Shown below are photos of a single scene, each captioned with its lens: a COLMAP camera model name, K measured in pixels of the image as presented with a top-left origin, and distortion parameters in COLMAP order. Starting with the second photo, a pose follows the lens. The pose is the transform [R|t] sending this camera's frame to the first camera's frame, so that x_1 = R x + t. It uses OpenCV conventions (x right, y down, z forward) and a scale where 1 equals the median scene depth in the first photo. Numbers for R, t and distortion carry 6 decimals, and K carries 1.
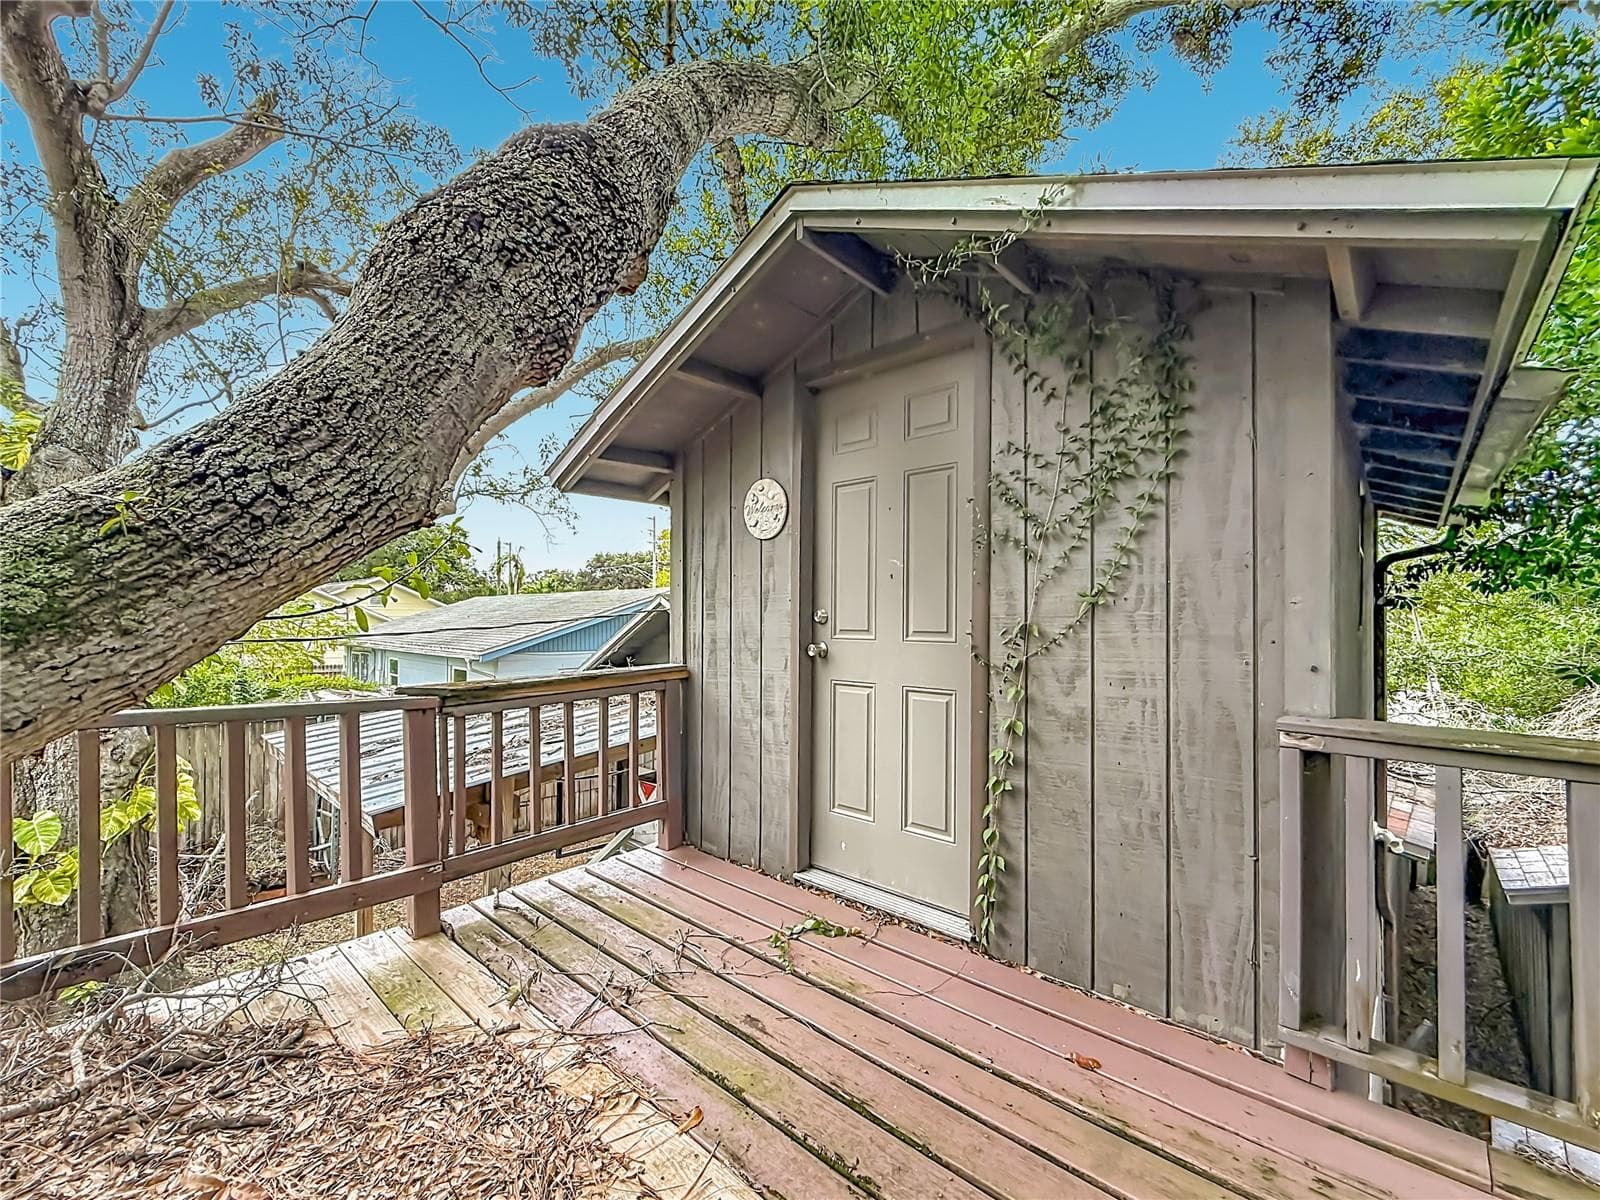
lens RADIAL K [[673.0, 0, 804.6], [0, 673.0, 612.2], [0, 0, 1]] dist [-0.000331, -0.000098]
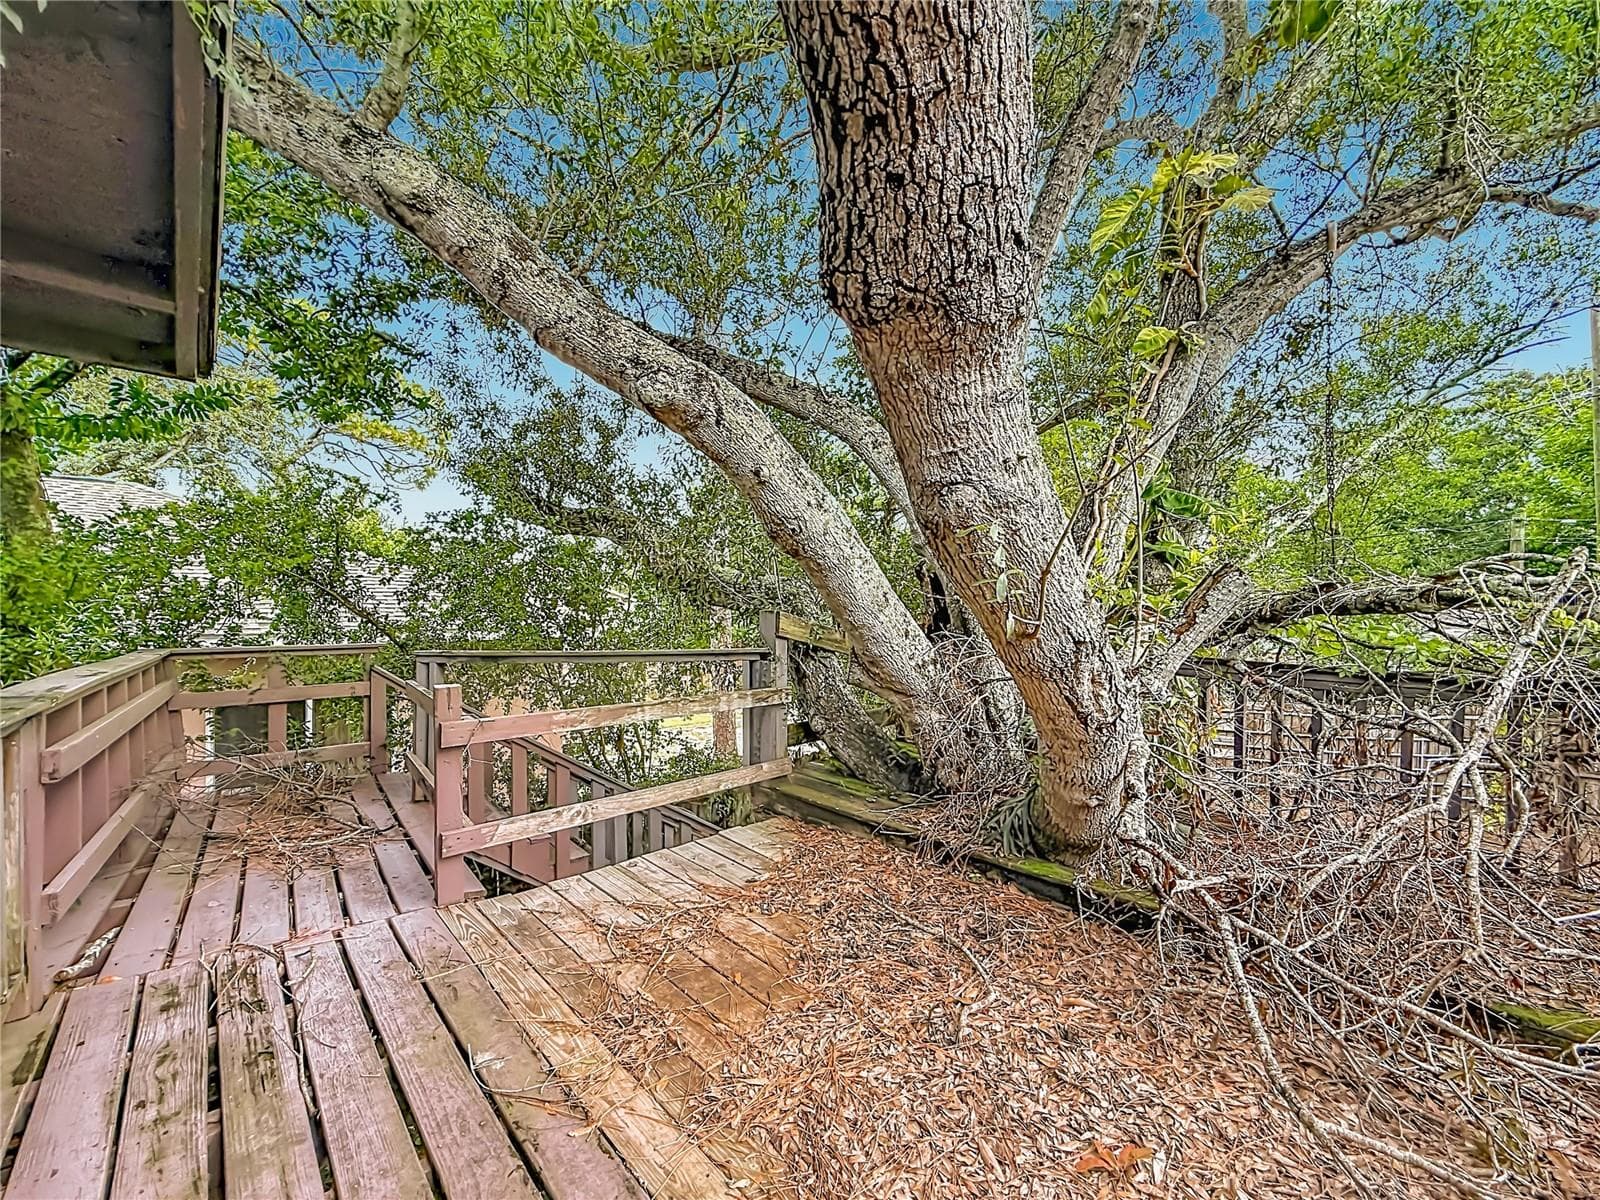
lens RADIAL K [[646.1, 0, 800.0], [0, 646.1, 600.0], [0, 0, 1]] dist [0.000829, 0.000029]
pose [[-0.996498, -0.005634, 0.083431, -0.330011], [-0.005837, 0.999981, -0.002181, -0.011937], [-0.083417, -0.002660, -0.996511, 1.533827]]
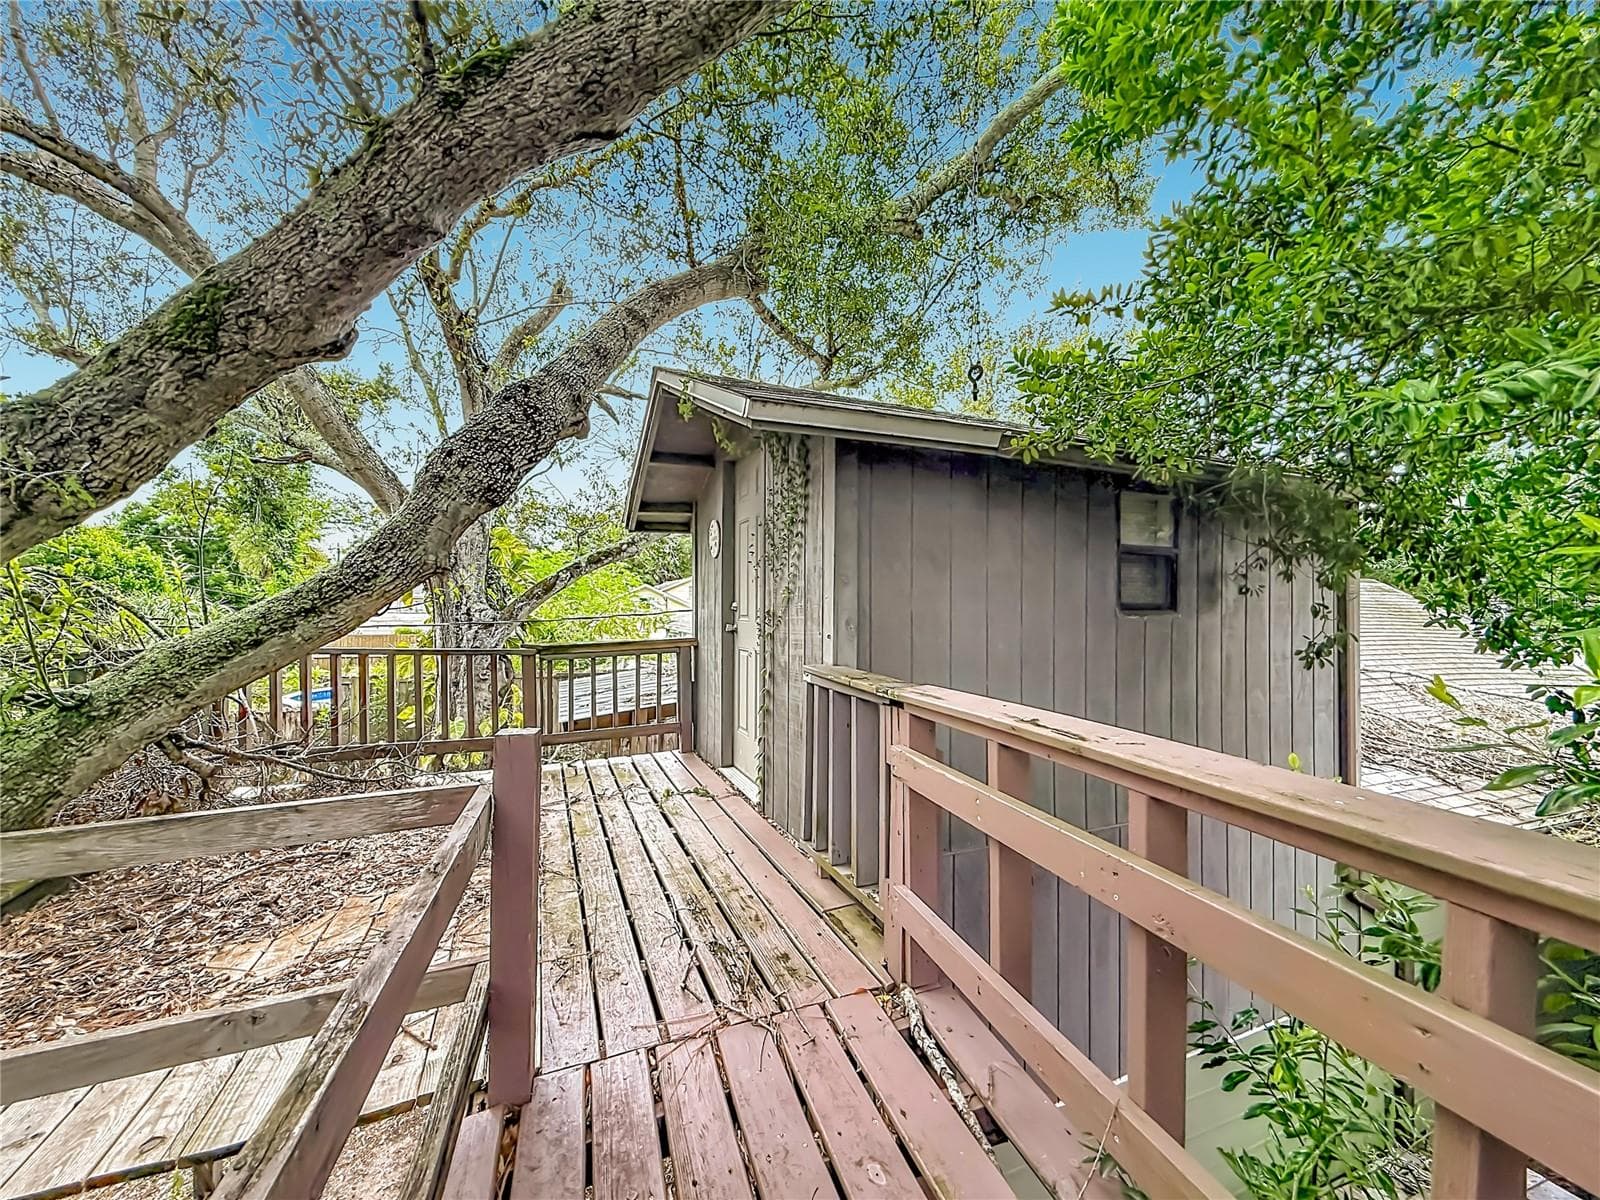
lens RADIAL K [[646.1, 0, 800.0], [0, 646.1, 600.0], [0, 0, 1]] dist [0.000829, 0.000029]
pose [[0.903134, -0.011711, -0.429199, 1.314492], [0.010319, 0.999931, -0.005571, 0.002837], [0.429235, 0.000602, 0.903193, -0.482949]]
